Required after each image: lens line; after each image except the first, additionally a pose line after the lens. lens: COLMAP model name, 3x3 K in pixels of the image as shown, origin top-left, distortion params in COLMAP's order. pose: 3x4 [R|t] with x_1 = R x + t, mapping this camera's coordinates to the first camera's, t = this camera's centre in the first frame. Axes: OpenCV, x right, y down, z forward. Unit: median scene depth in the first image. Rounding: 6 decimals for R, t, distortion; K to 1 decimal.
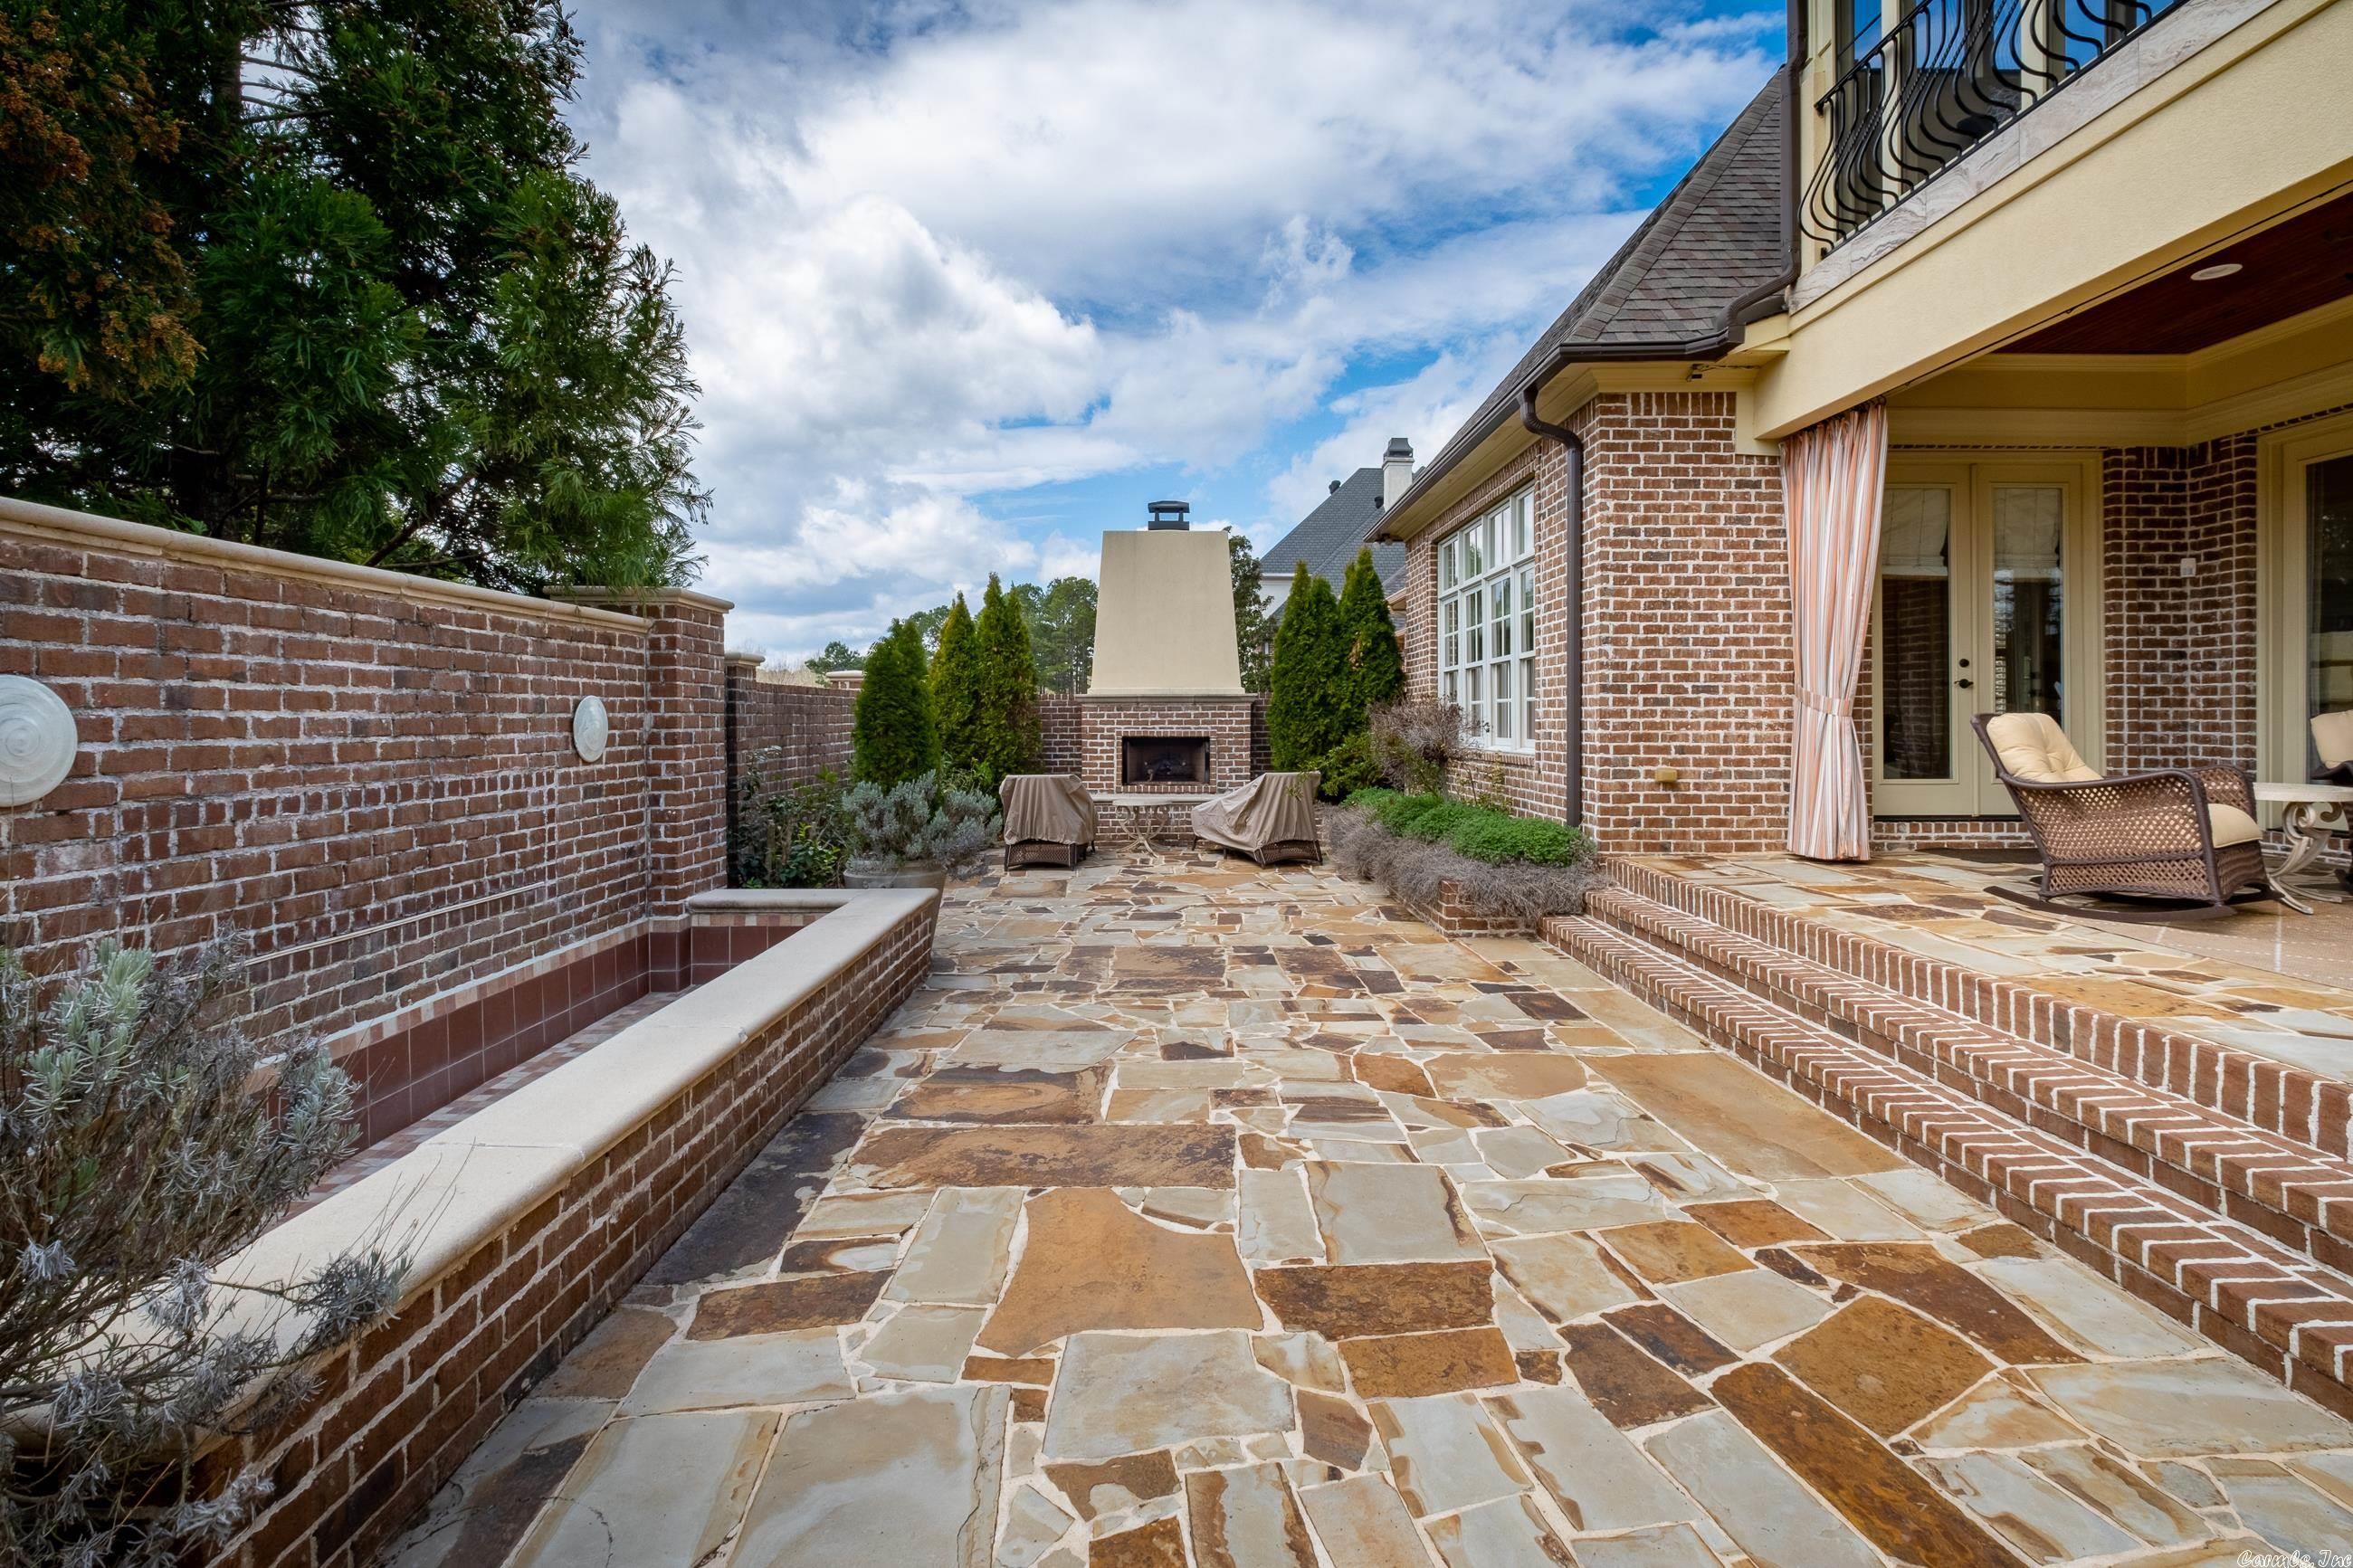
lens RADIAL K [[1071.9, 0, 1178.5], [0, 1071.9, 727.4], [0, 0, 1]] dist [-0.011711, -0.000289]
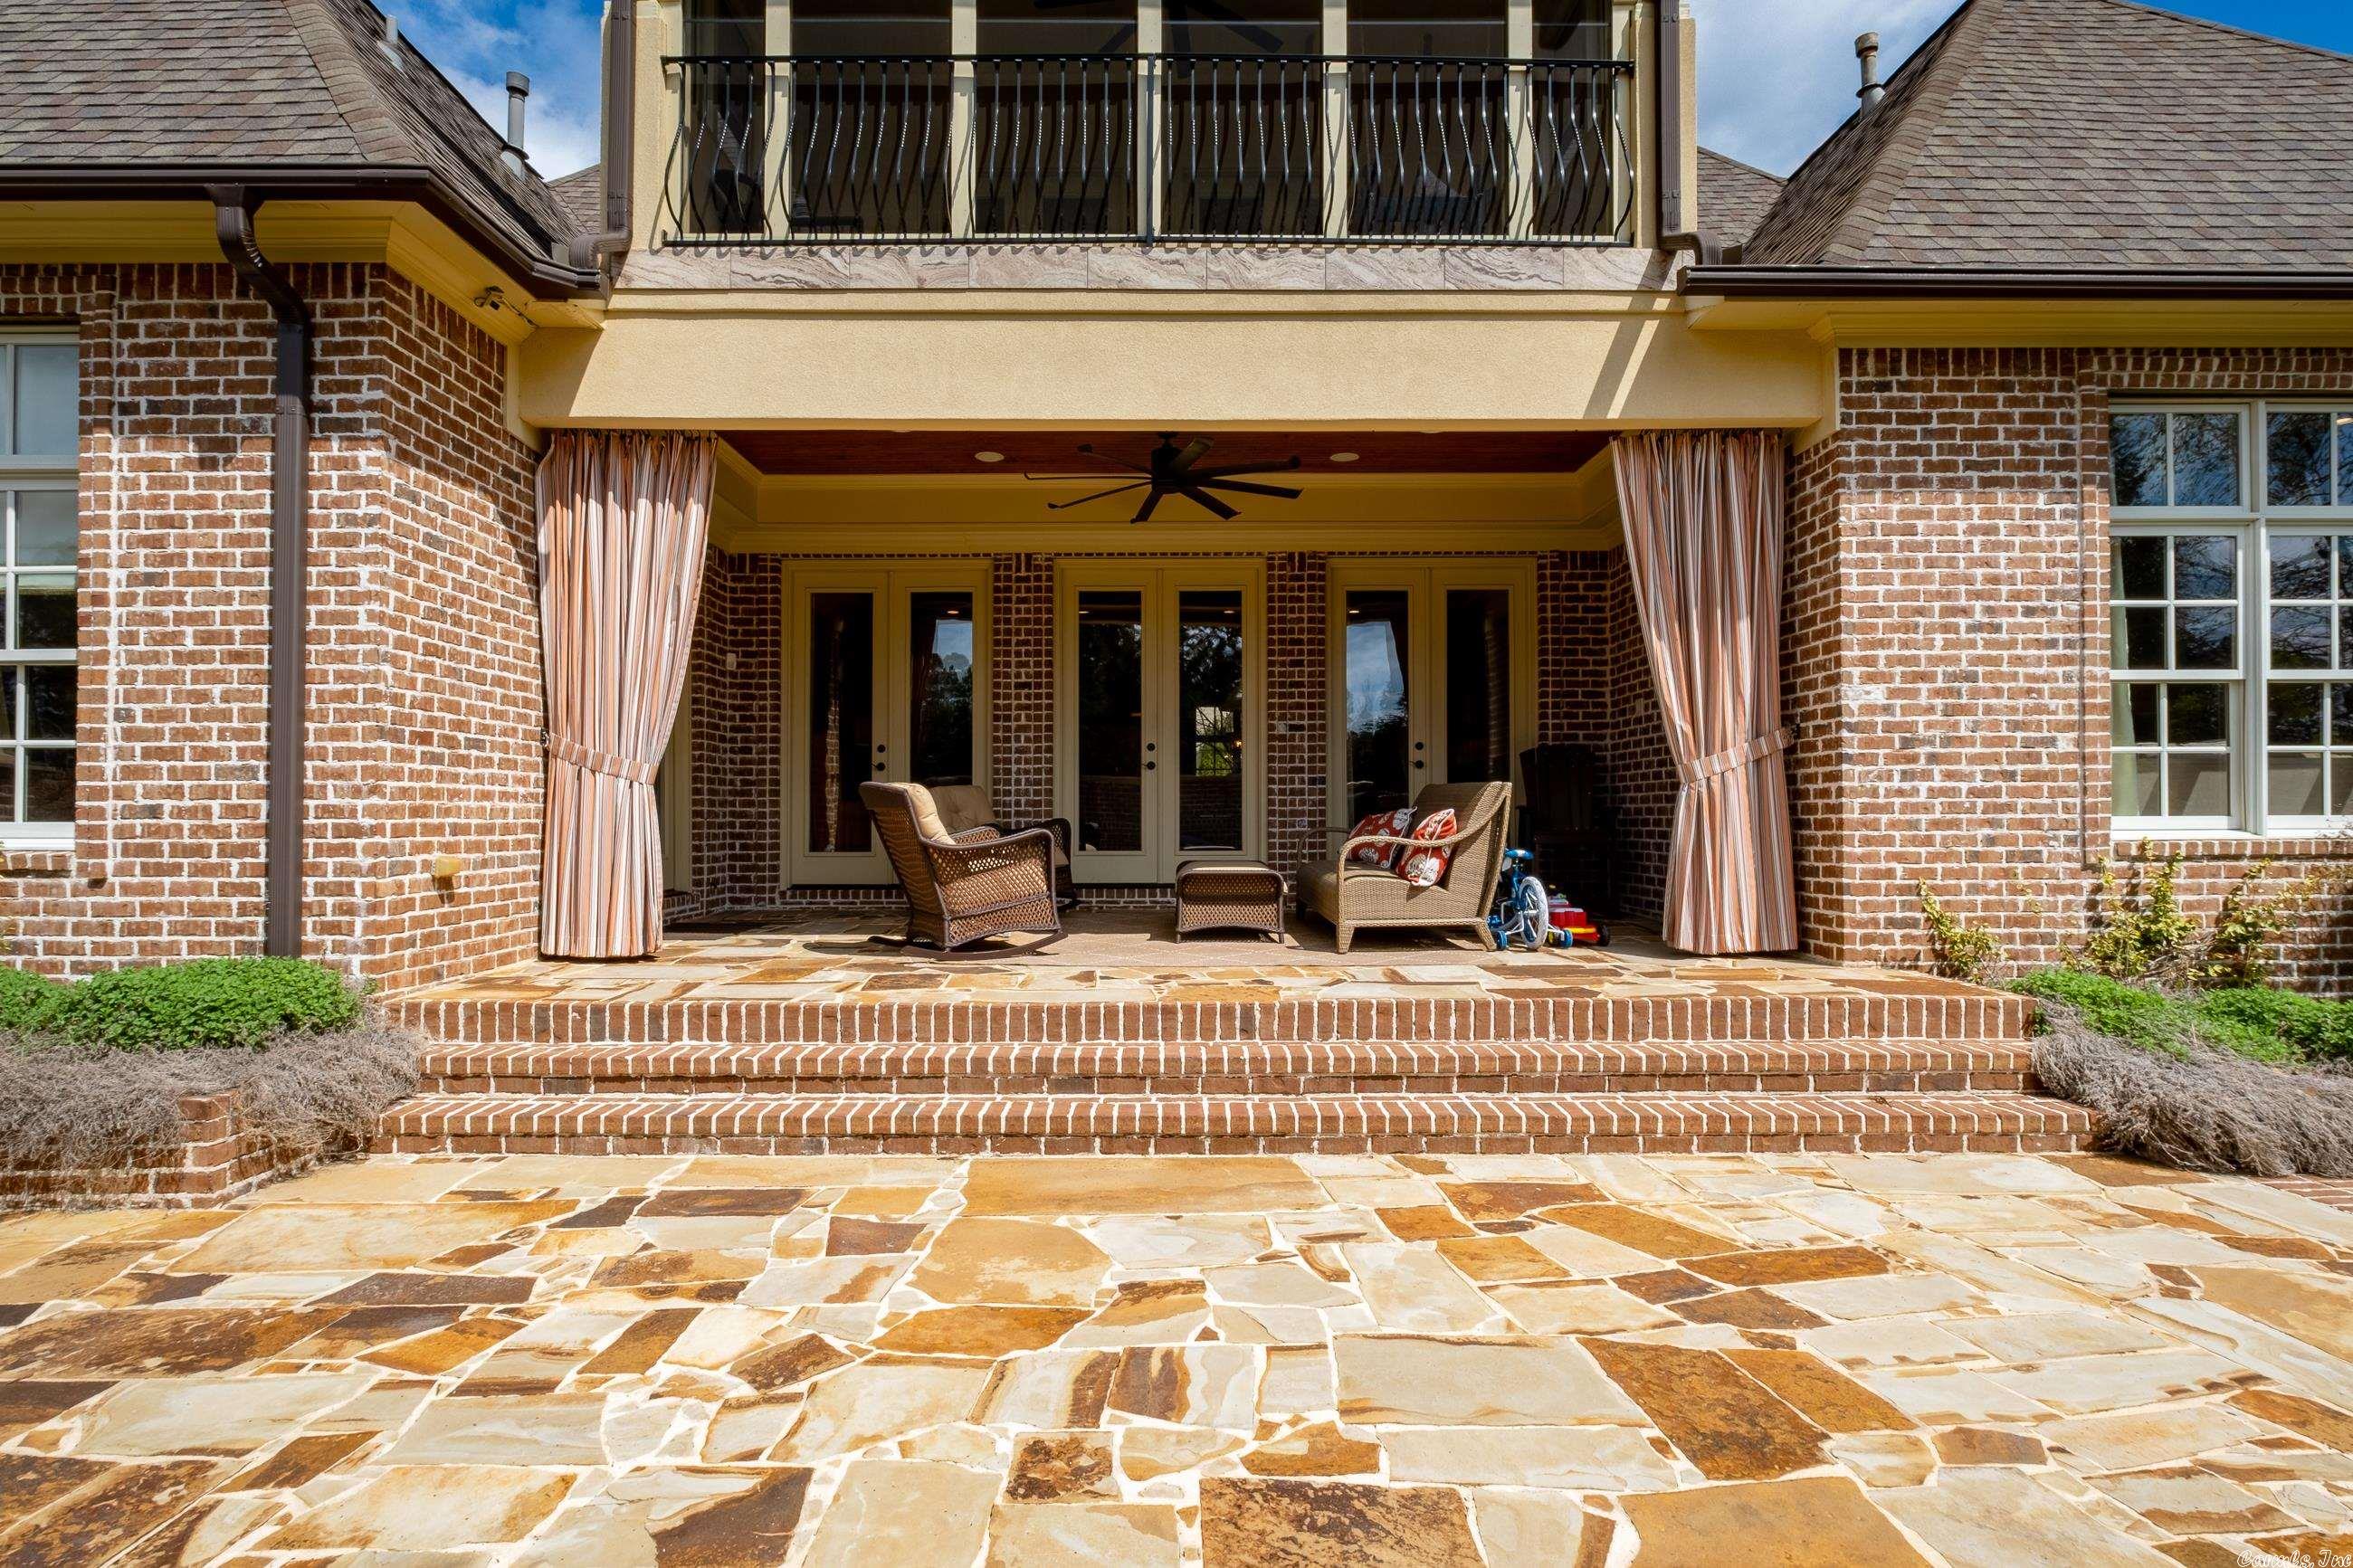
lens RADIAL K [[1181.0, 0, 1175.7], [0, 1181.0, 806.6], [0, 0, 1]] dist [-0.003367, -0.001958]
pose [[-0.001902, 0.007591, 0.999969, -0.315058], [0.009362, 0.999928, -0.007573, 0.017586], [-0.999954, 0.009347, -0.001972, 0.573005]]
